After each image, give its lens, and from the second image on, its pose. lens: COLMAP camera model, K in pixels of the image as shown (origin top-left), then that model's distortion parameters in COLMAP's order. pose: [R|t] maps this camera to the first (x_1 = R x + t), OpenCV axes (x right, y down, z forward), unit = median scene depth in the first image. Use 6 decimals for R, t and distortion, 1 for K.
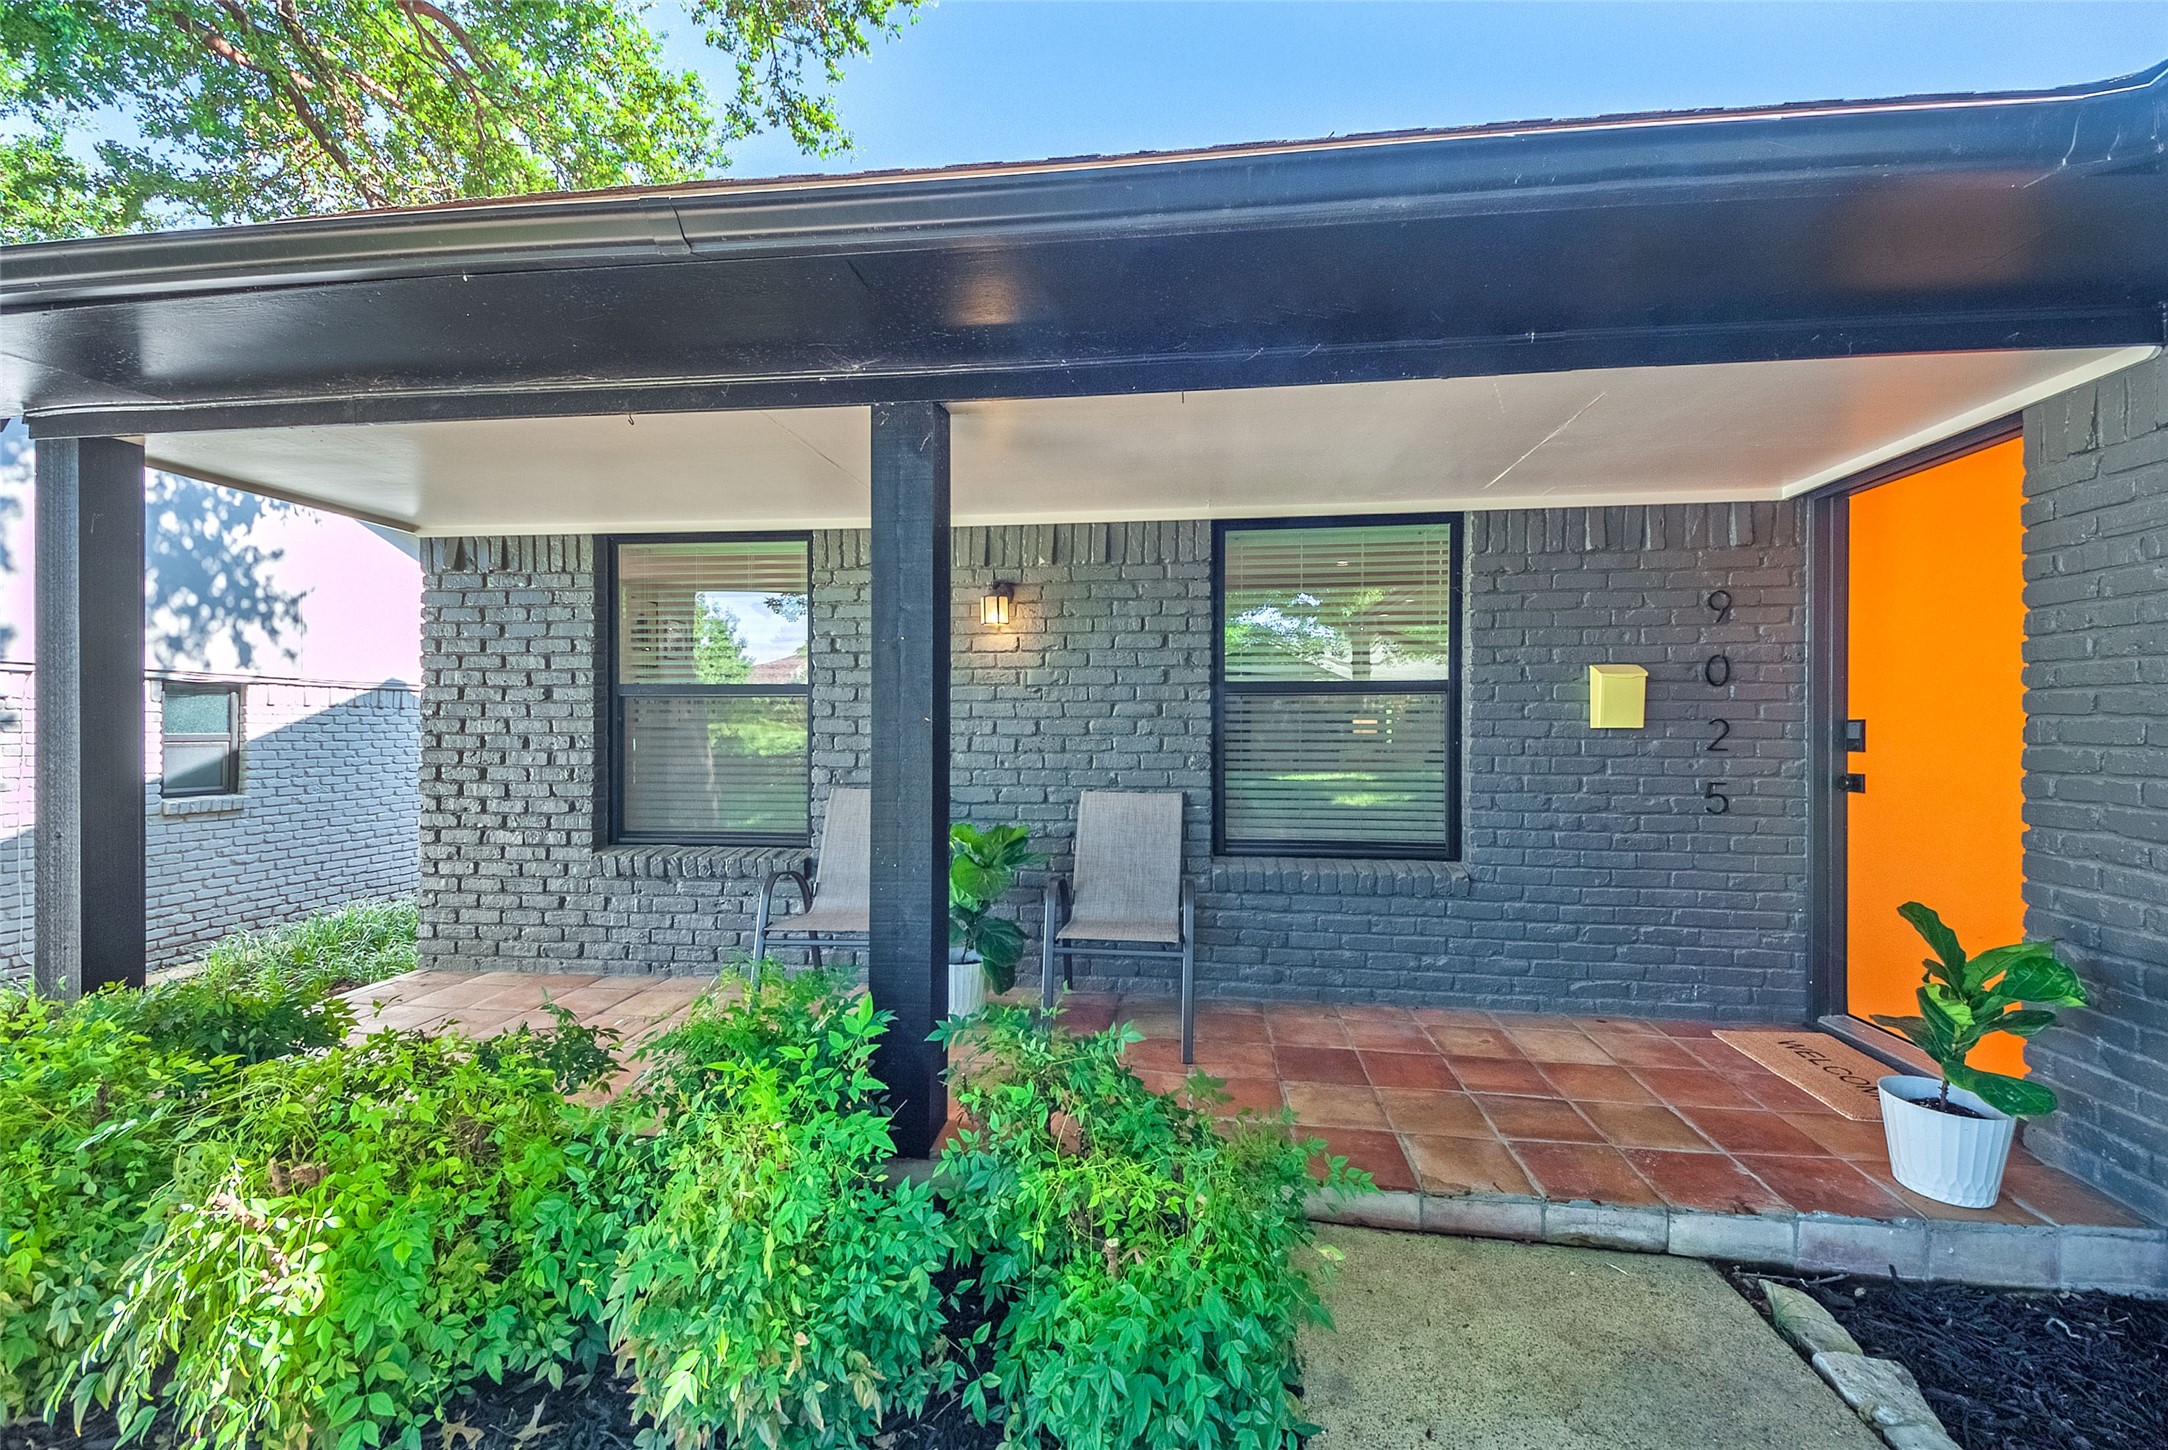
lens RADIAL K [[819.3, 0, 1079.4], [0, 819.3, 725.9], [0, 0, 1]] dist [0.055029, -0.035188]
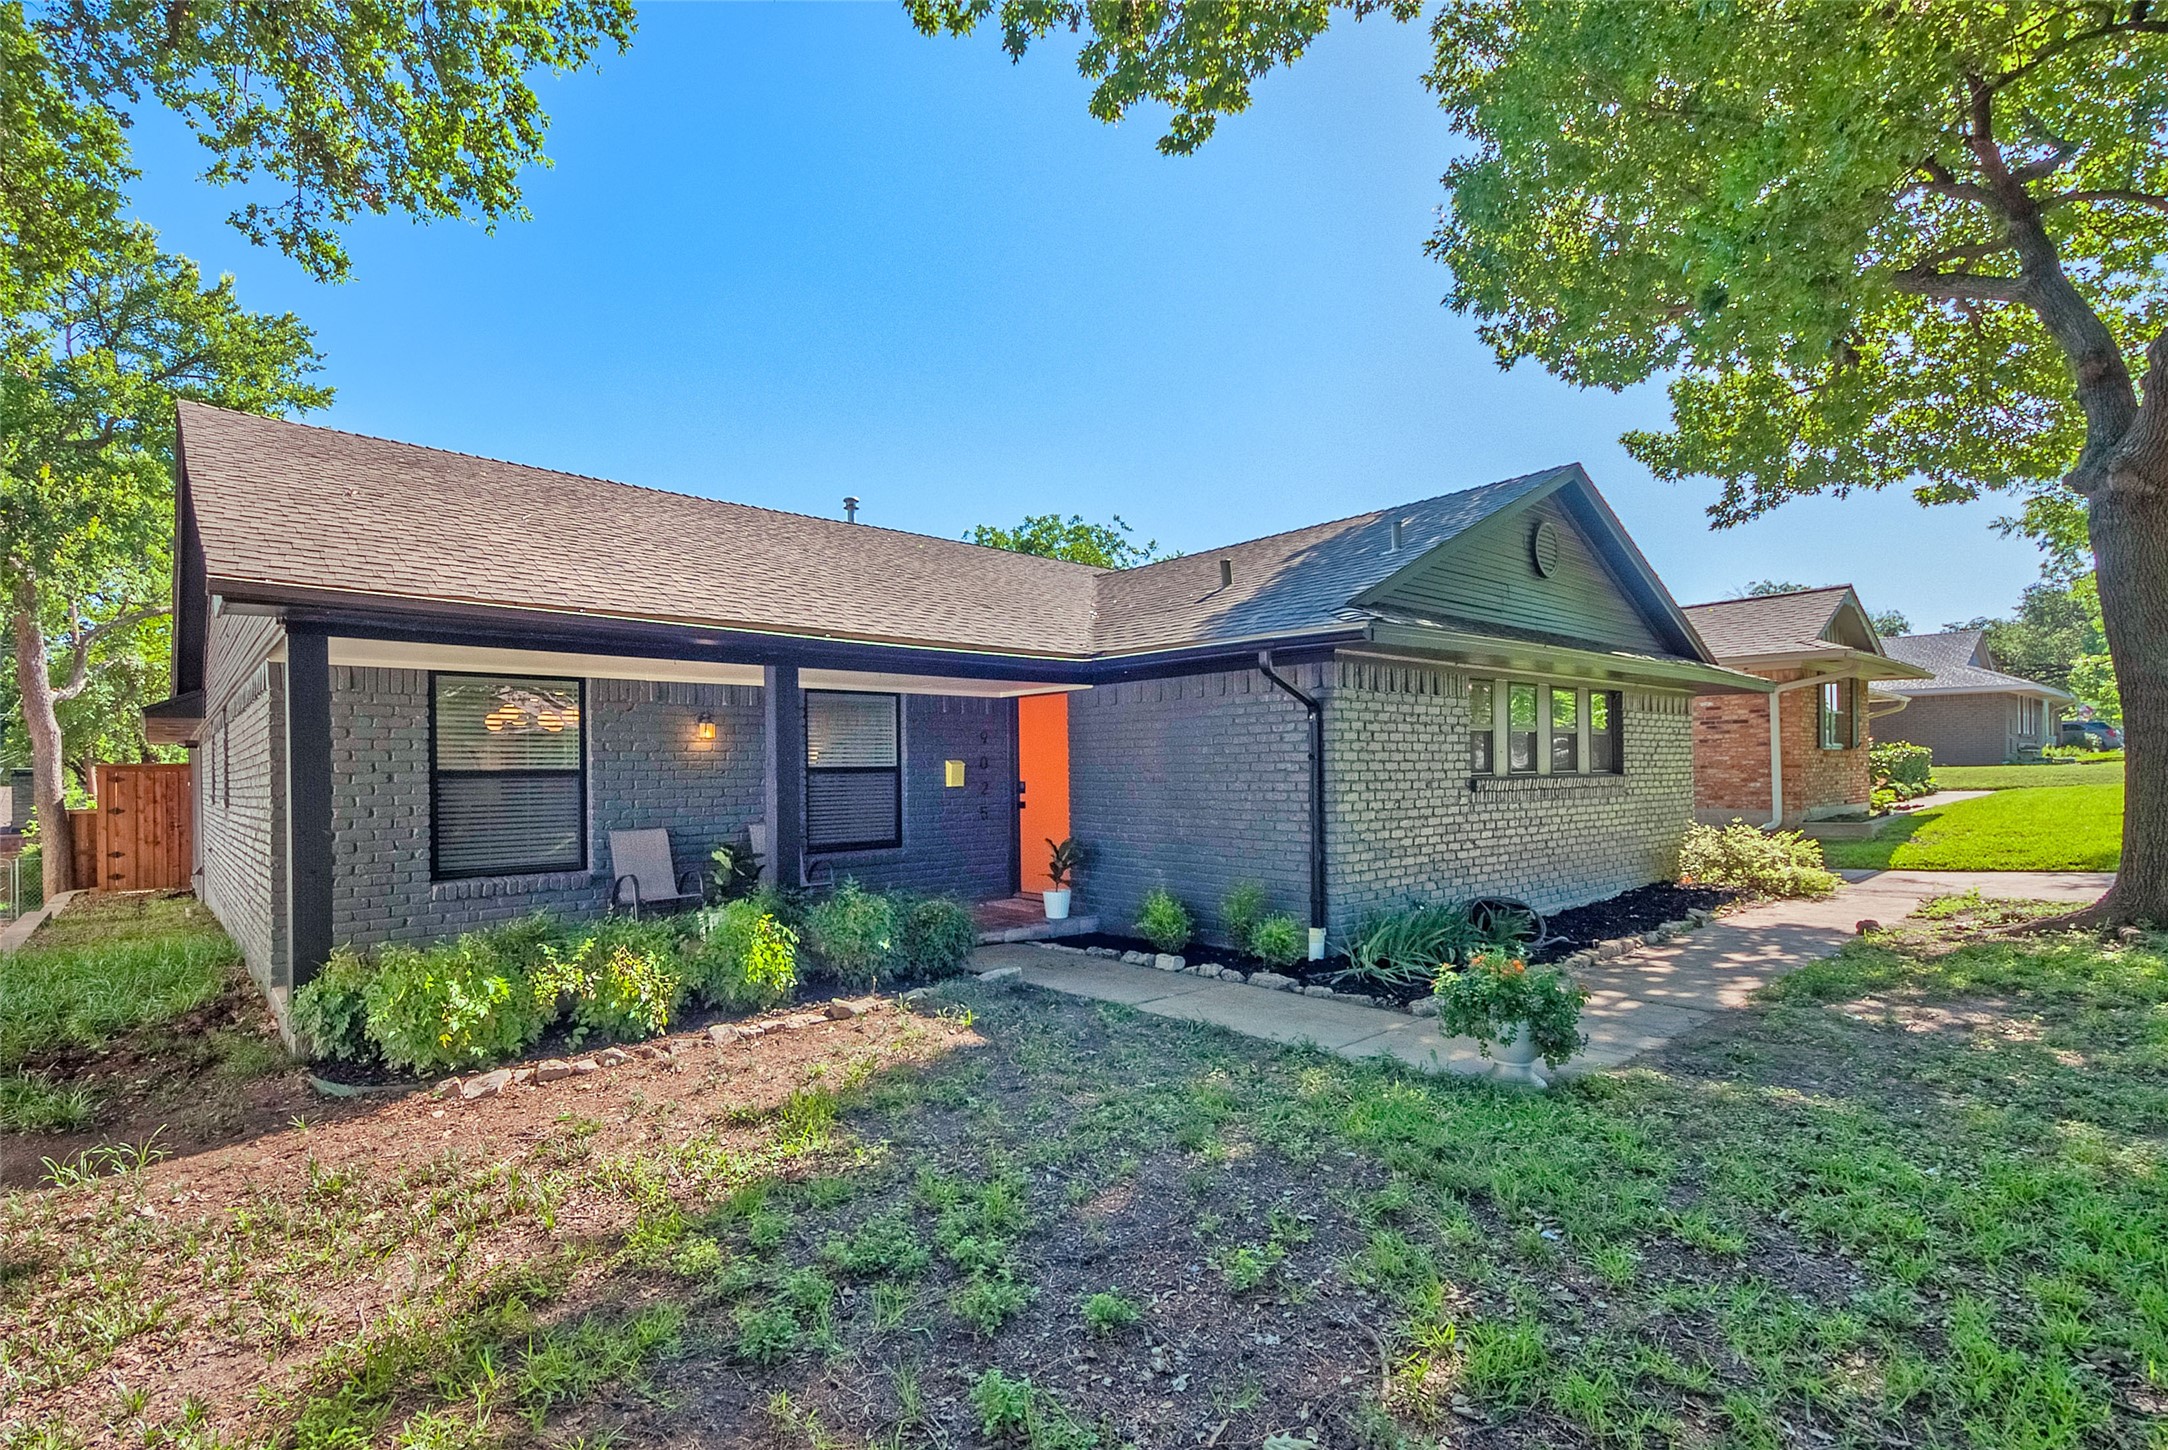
lens RADIAL K [[992.8, 0, 1017.5], [0, 992.8, 786.9], [0, 0, 1]] dist [0.059555, -0.030908]
pose [[0.684796, -0.020053, 0.728459, -1.293836], [0.026925, 0.999635, 0.002206, 0.002255], [-0.728237, 0.018103, 0.685086, -1.080810]]
